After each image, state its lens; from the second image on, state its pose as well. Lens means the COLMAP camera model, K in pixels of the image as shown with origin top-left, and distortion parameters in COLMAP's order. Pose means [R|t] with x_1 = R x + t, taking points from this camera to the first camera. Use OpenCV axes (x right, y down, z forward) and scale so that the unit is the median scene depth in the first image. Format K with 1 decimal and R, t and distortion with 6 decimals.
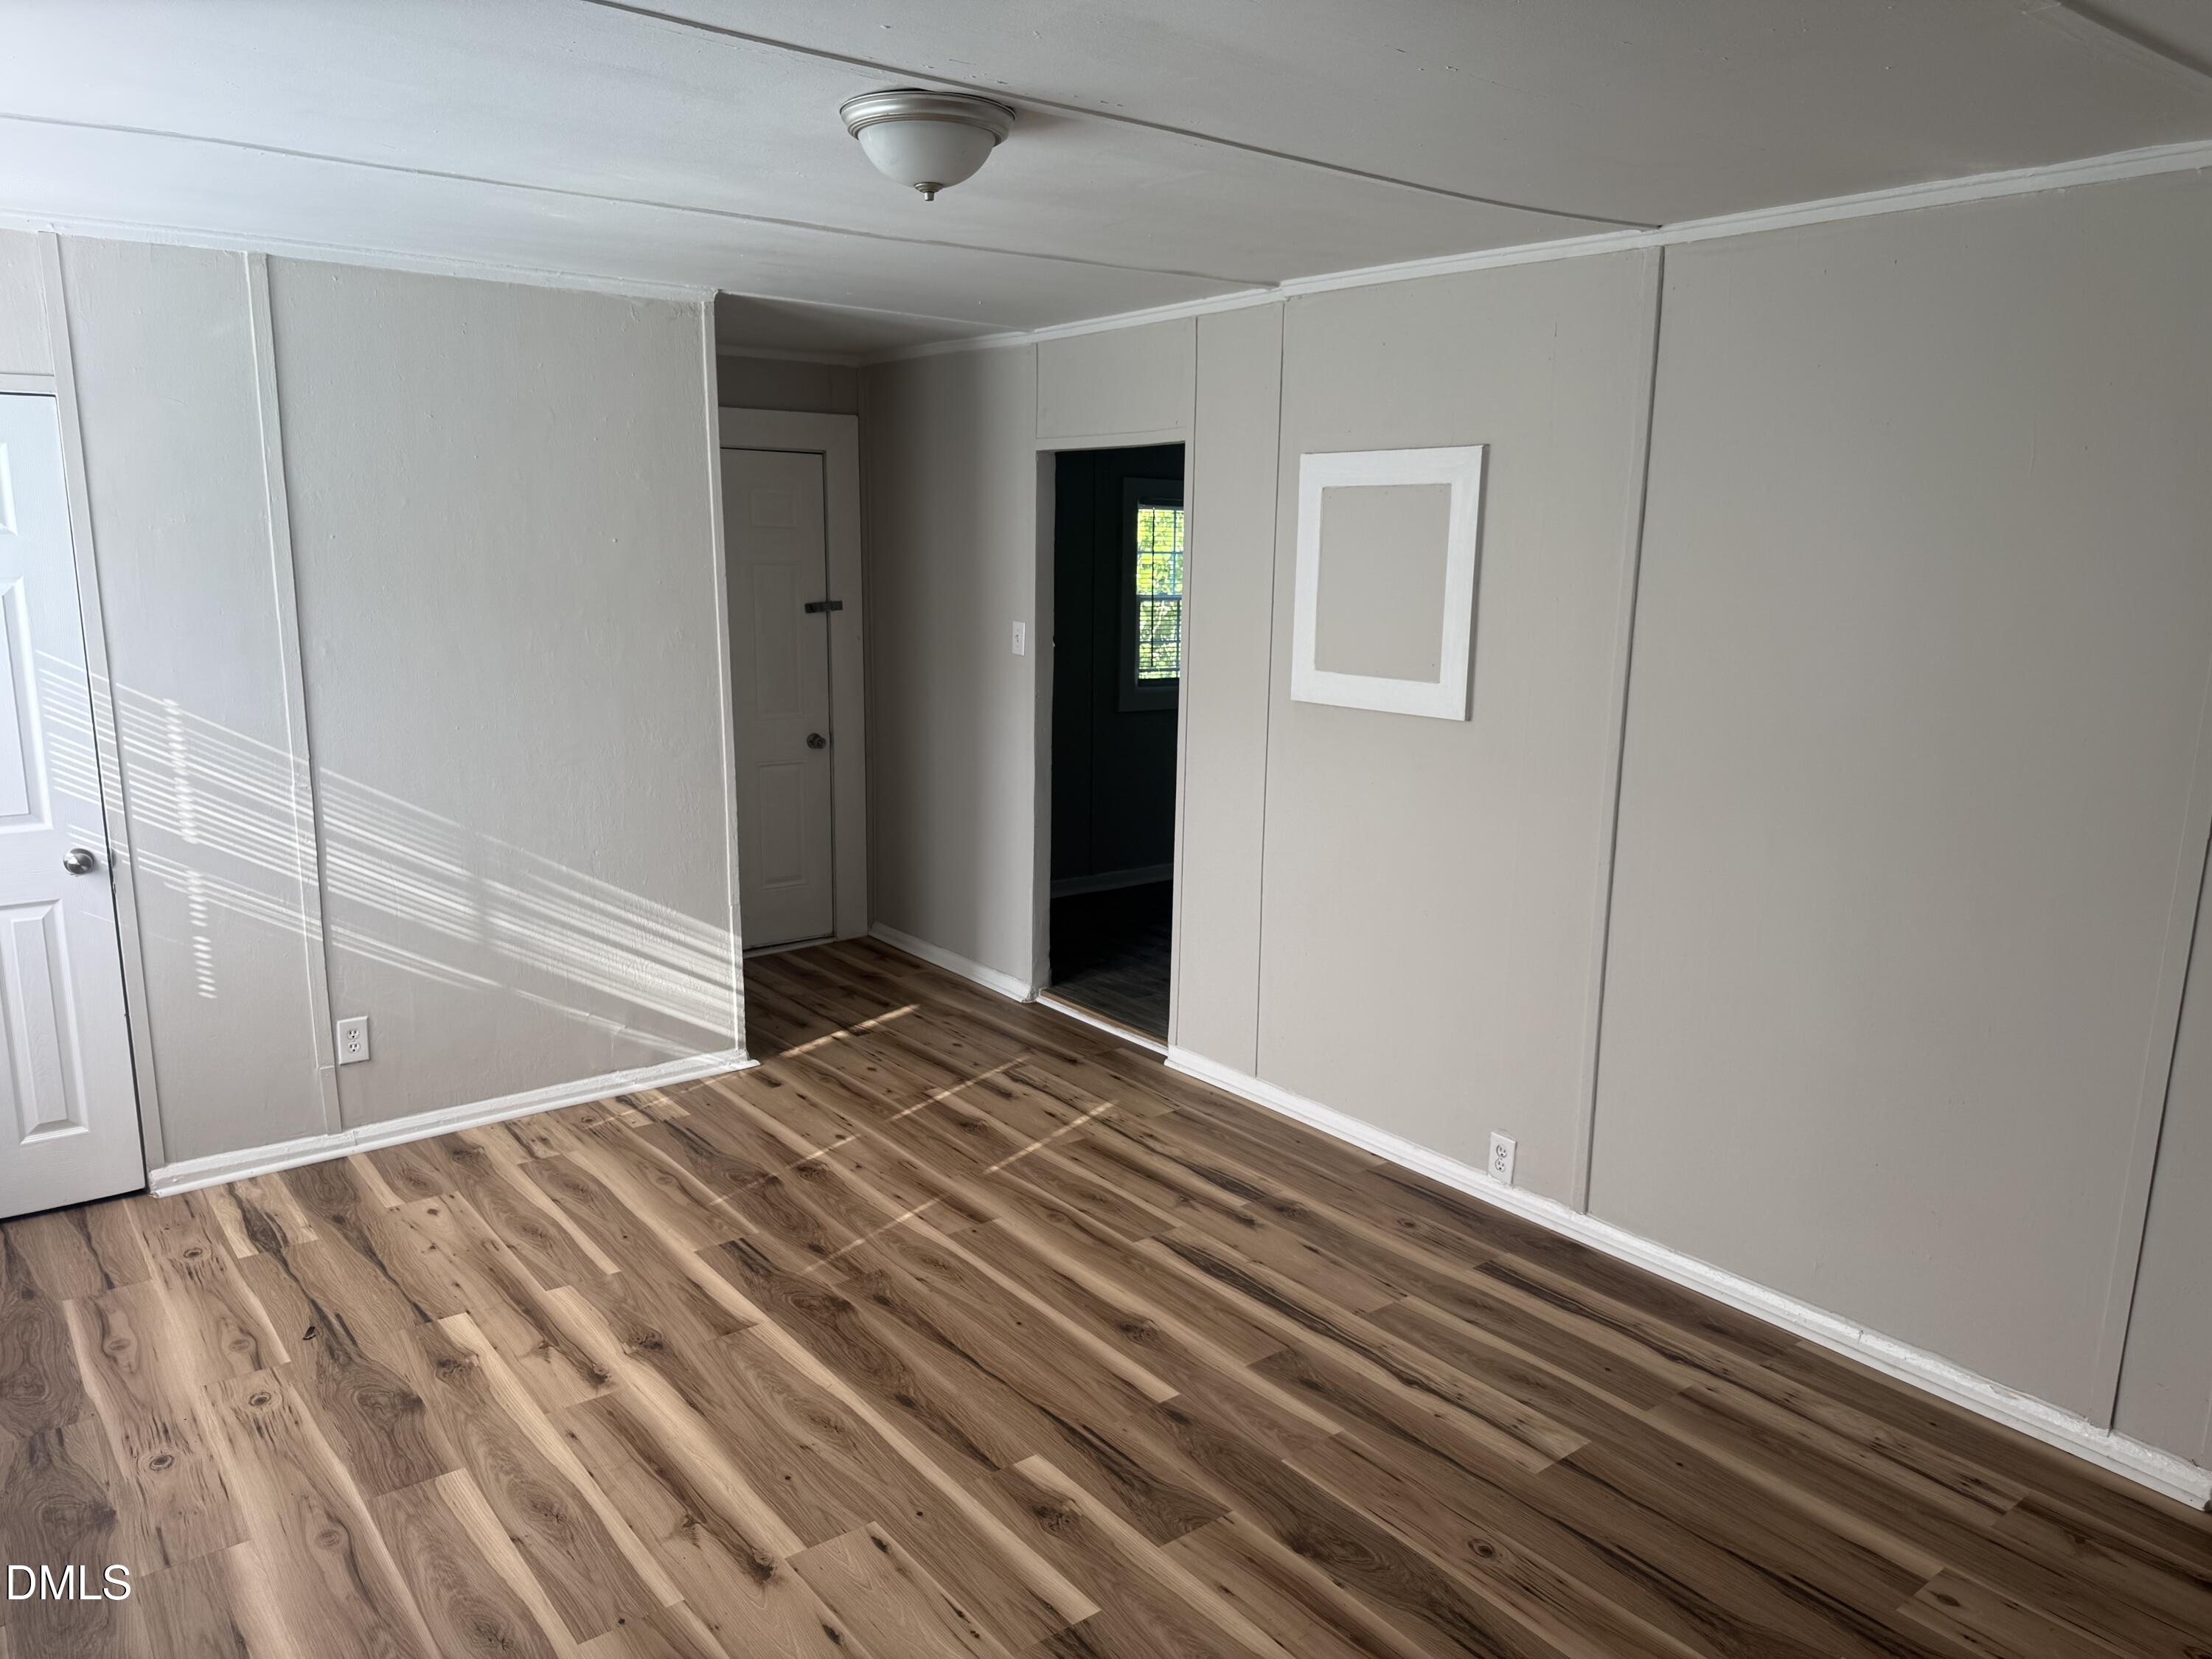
lens RADIAL K [[1550.2, 0, 1107.0], [0, 1550.2, 834.3], [0, 0, 1]] dist [-0.007983, -0.005020]
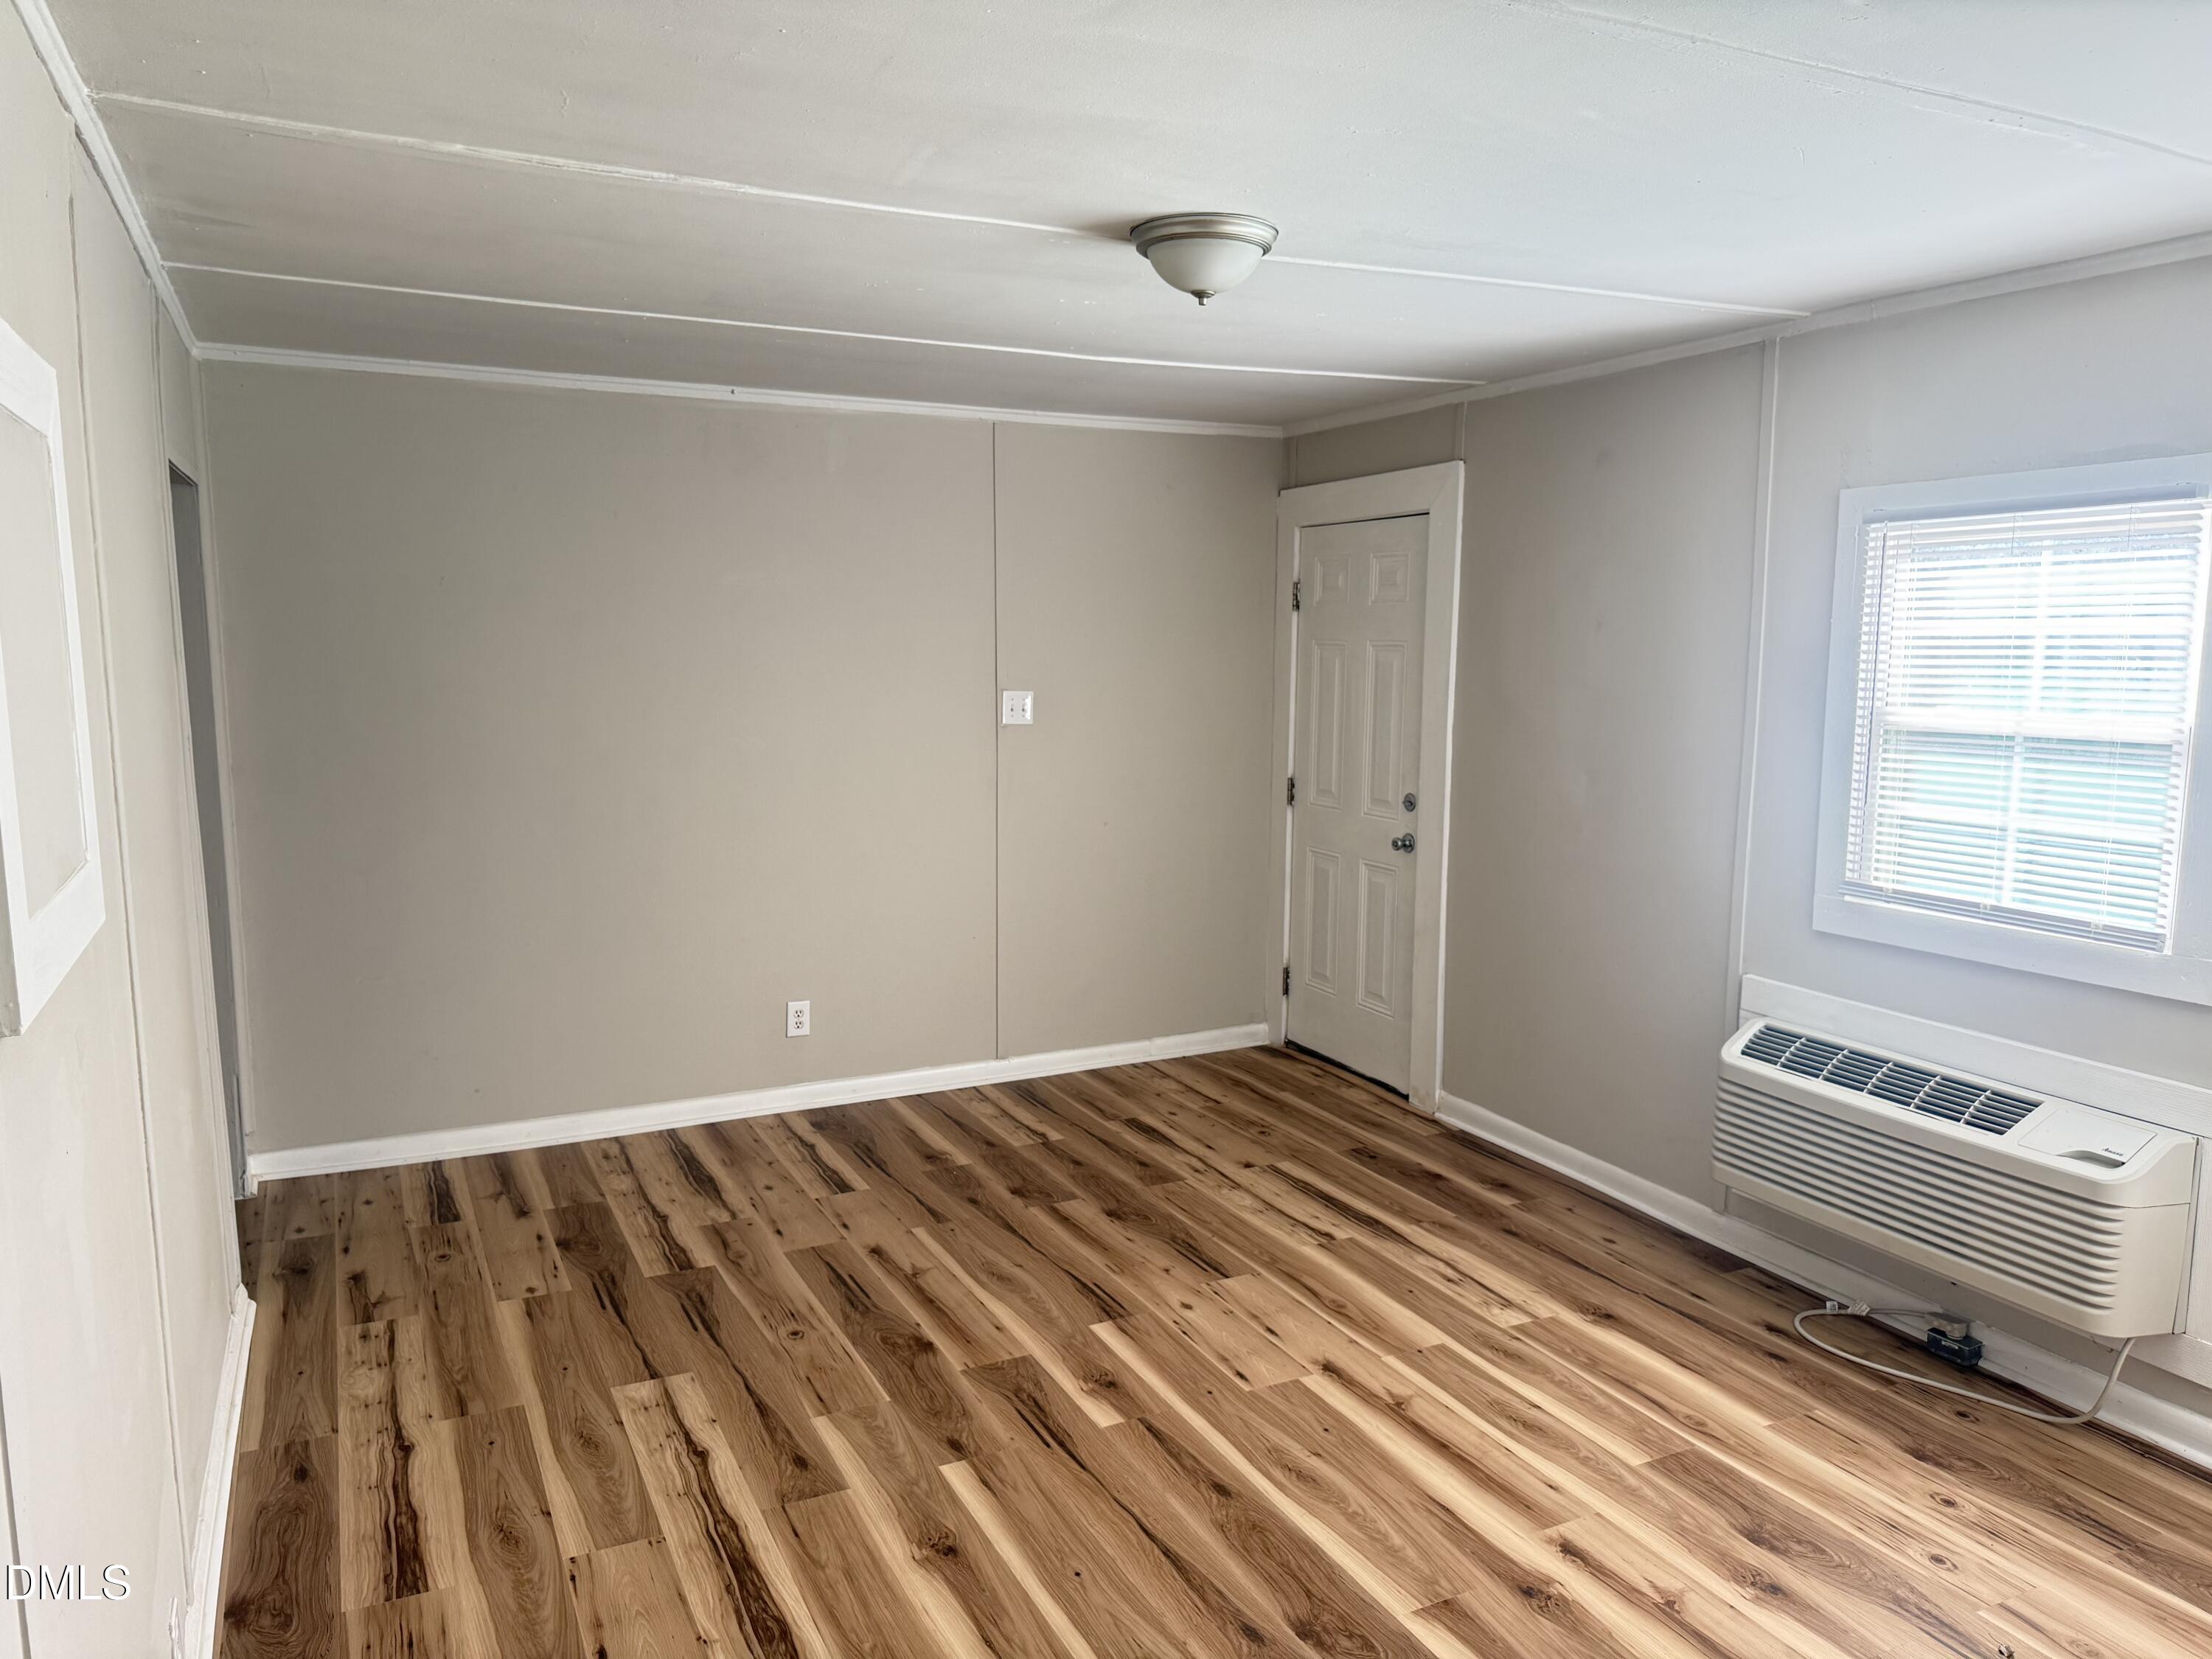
lens RADIAL K [[1550.2, 0, 1106.9], [0, 1550.2, 831.0], [0, 0, 1]] dist [-0.007983, -0.005020]
pose [[-0.979182, -0.044214, 0.198110, -0.239595], [0.021592, 0.947764, 0.318239, -0.334534], [-0.201833, 0.315892, -0.927079, 1.826709]]
